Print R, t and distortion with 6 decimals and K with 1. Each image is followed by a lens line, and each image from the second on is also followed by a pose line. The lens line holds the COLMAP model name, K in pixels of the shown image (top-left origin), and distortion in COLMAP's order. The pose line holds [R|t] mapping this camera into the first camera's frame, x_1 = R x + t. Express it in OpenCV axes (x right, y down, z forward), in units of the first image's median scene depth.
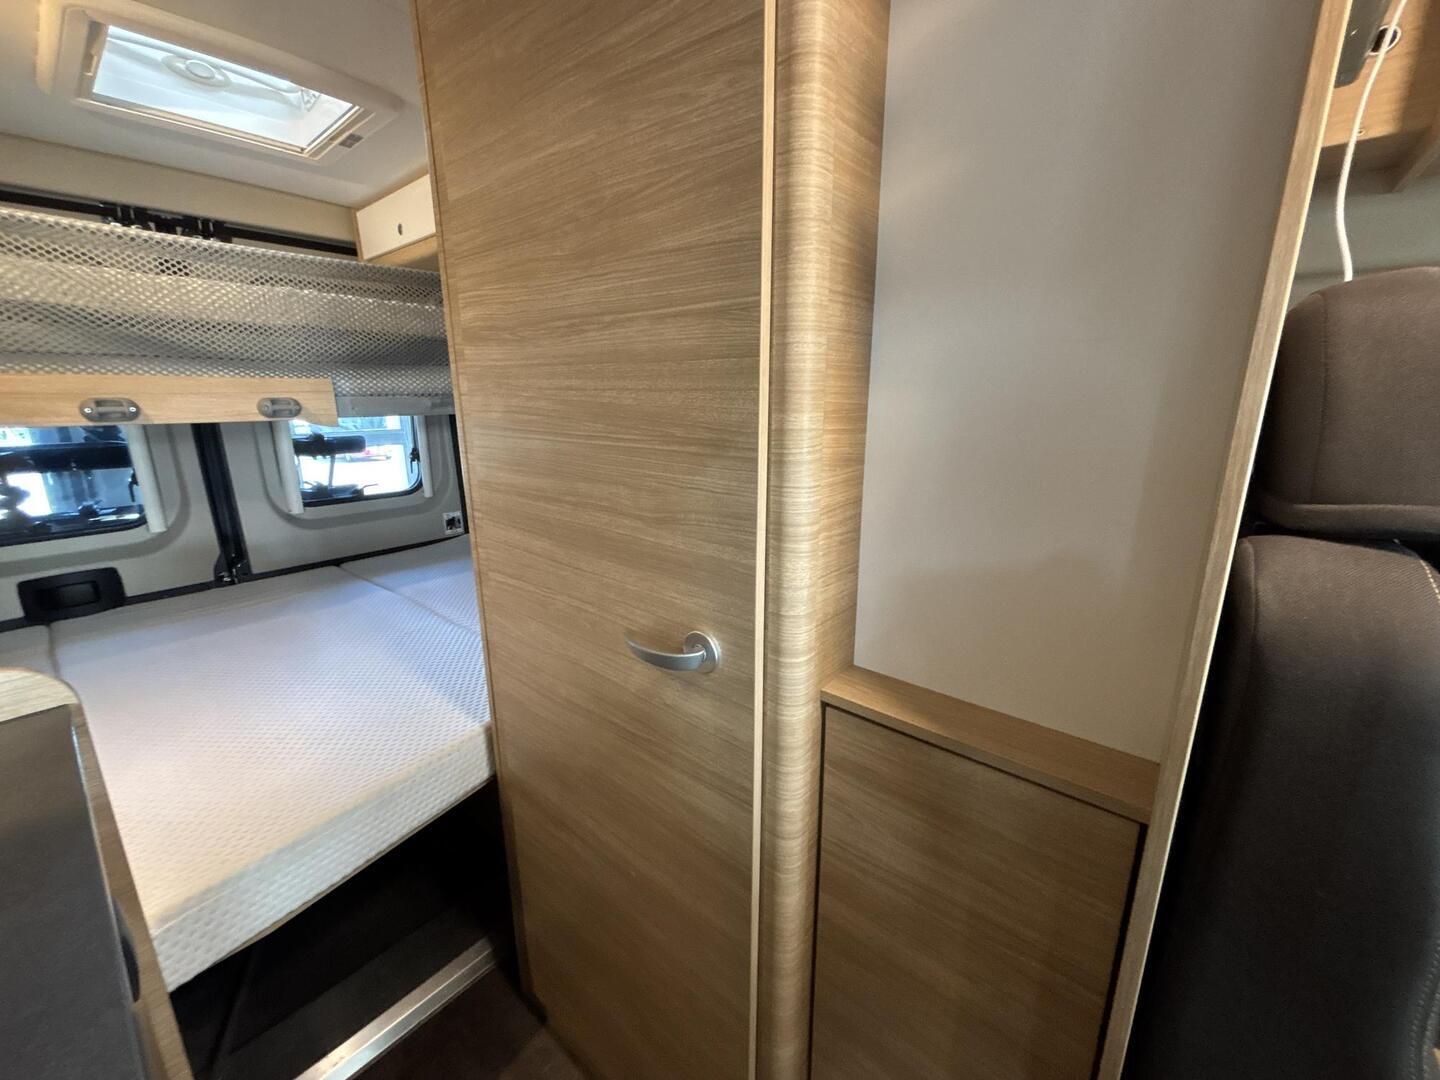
lens RADIAL K [[578.0, 0, 716.6], [0, 578.0, 532.6], [0, 0, 1]] dist [-0.000670, -0.000432]
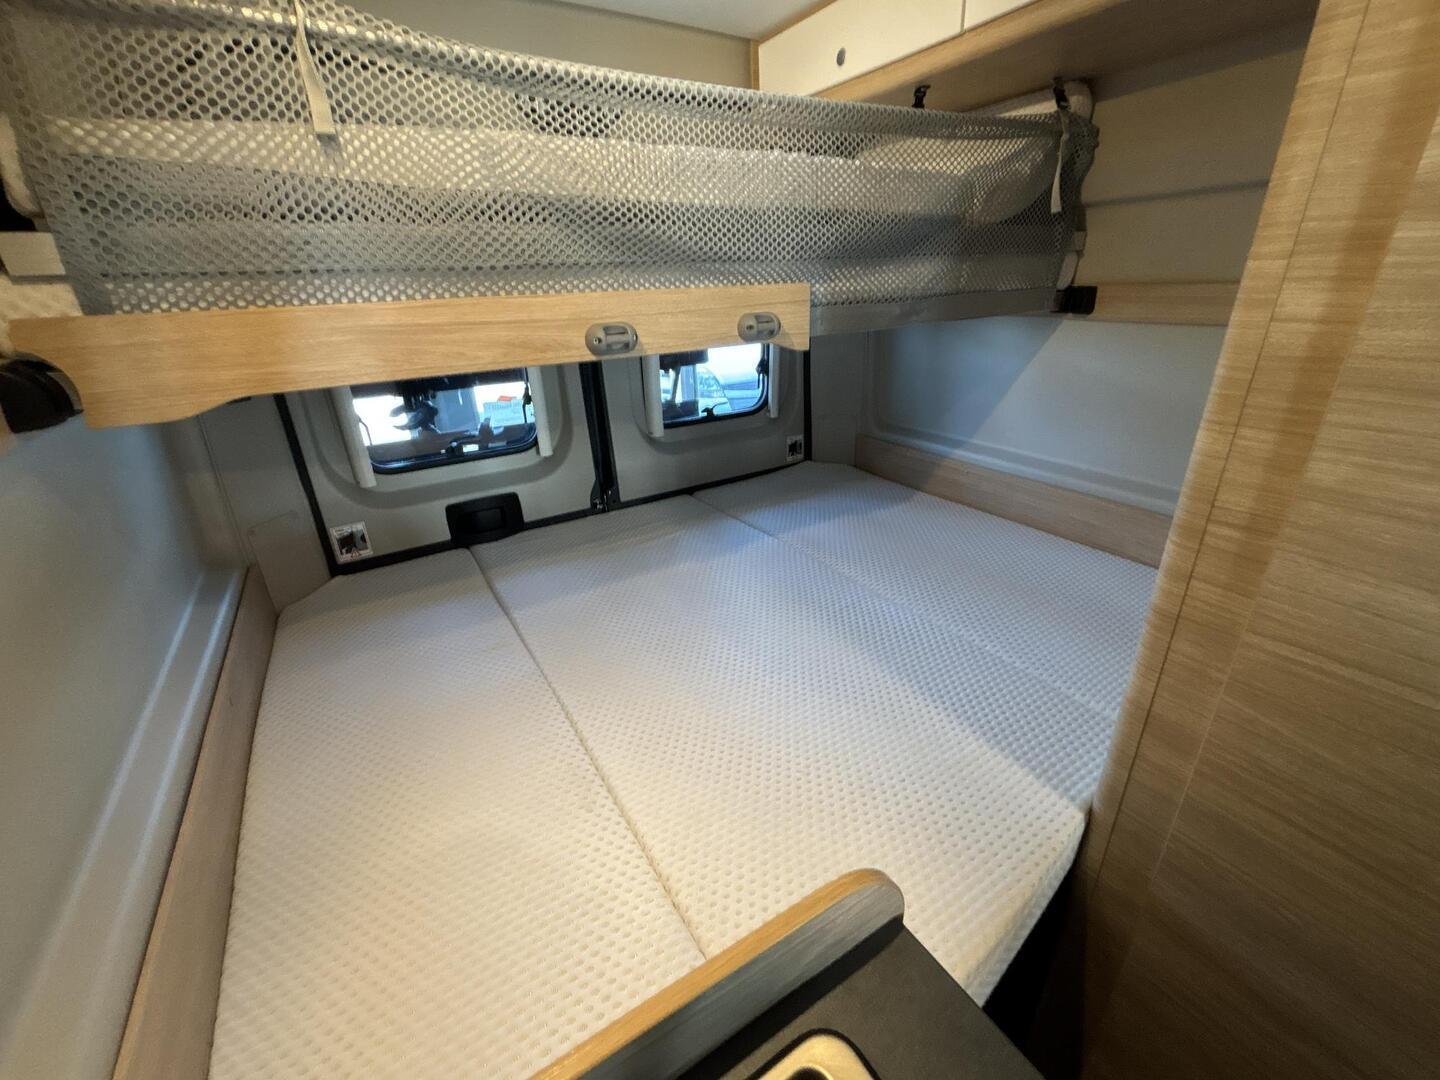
lens RADIAL K [[585.4, 0, 708.0], [0, 585.4, 529.9], [0, 0, 1]] dist [-0.000042, -0.000047]
pose [[0.948481, 0.095468, -0.302108, -0.470254], [-0.041272, 0.982627, 0.180943, -0.076381], [0.314134, -0.159152, 0.935944, 0.183755]]
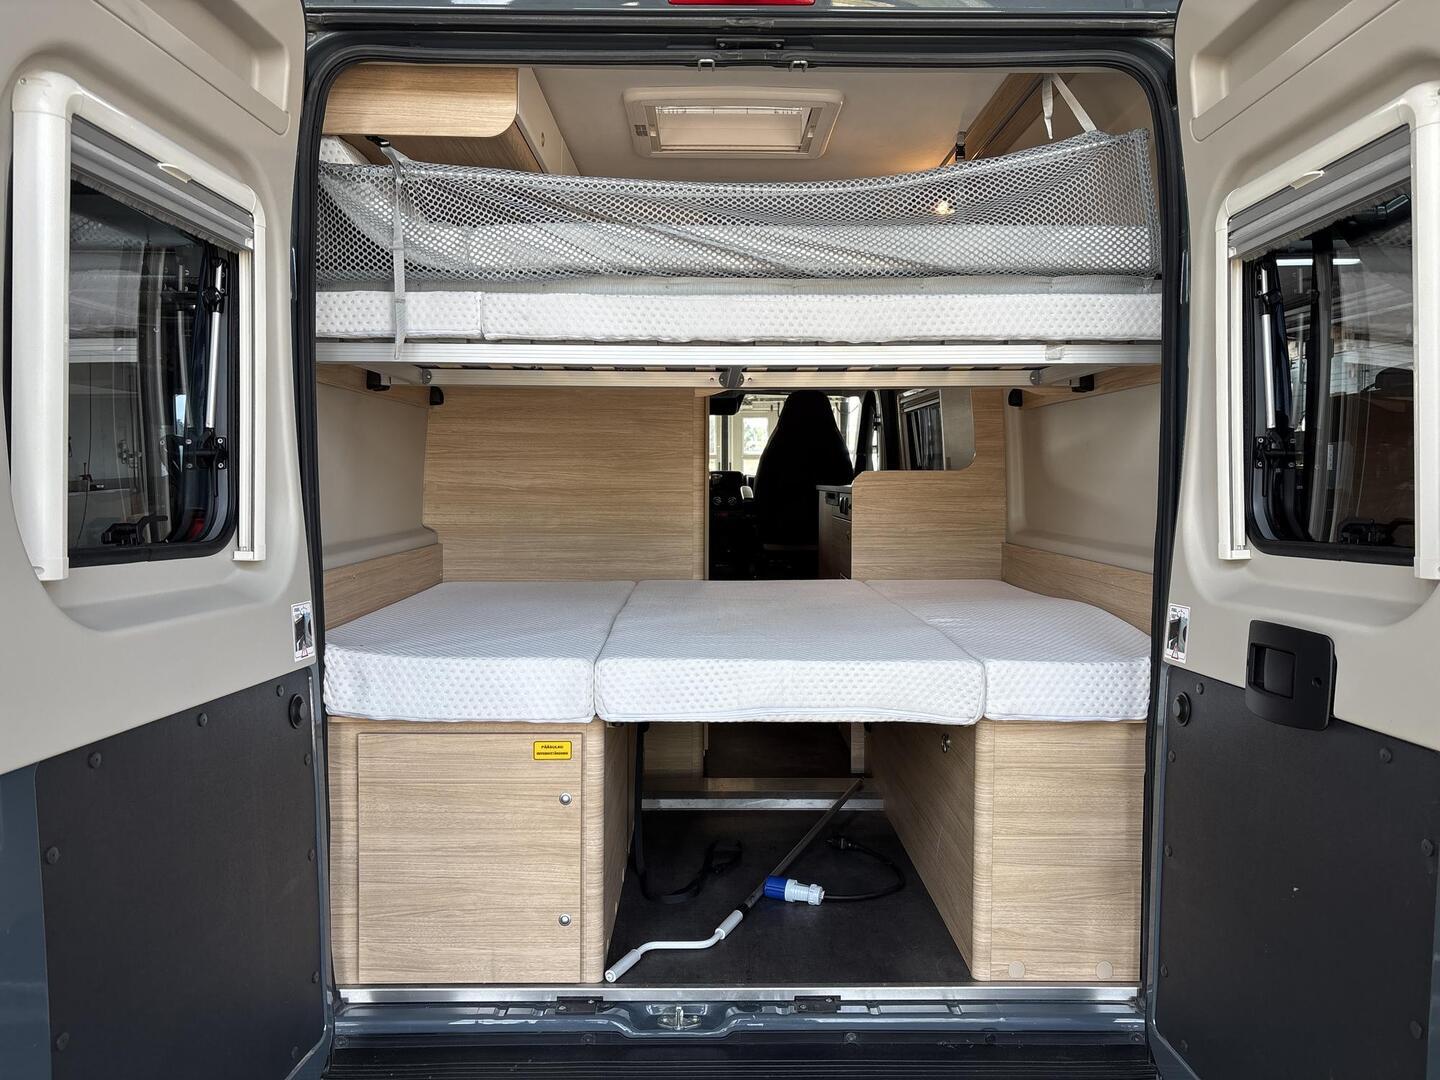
lens RADIAL K [[1119.4, 0, 720.8], [0, 1119.4, 541.4], [0, 0, 1]] dist [0.044252, -0.061850]
pose [[0.752047, -0.037540, 0.658039, -1.333471], [0.157200, 0.979781, -0.123762, 0.234816], [-0.640088, 0.196519, 0.742743, -1.253450]]
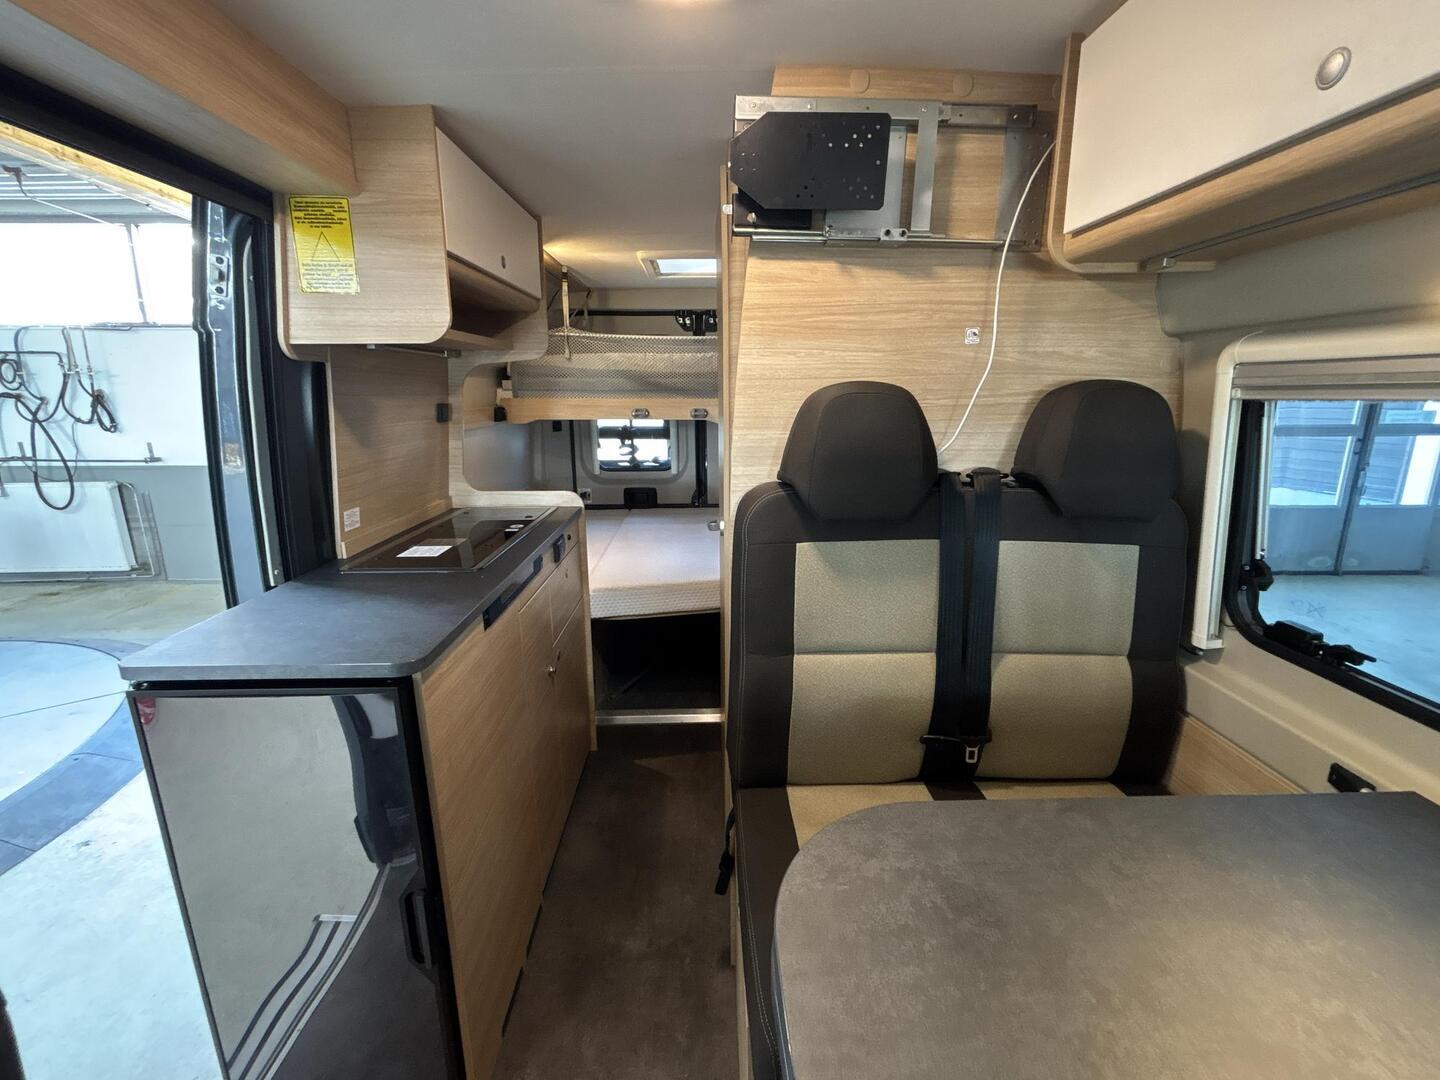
lens RADIAL K [[585.4, 0, 724.5], [0, 585.4, 538.5], [0, 0, 1]] dist [-0.000042, -0.000047]
pose [[0.676783, 0.181285, -0.713513, 0.667822], [-0.173433, 0.981189, 0.084789, 0.018104], [0.715462, 0.066363, 0.695492, -0.260067]]
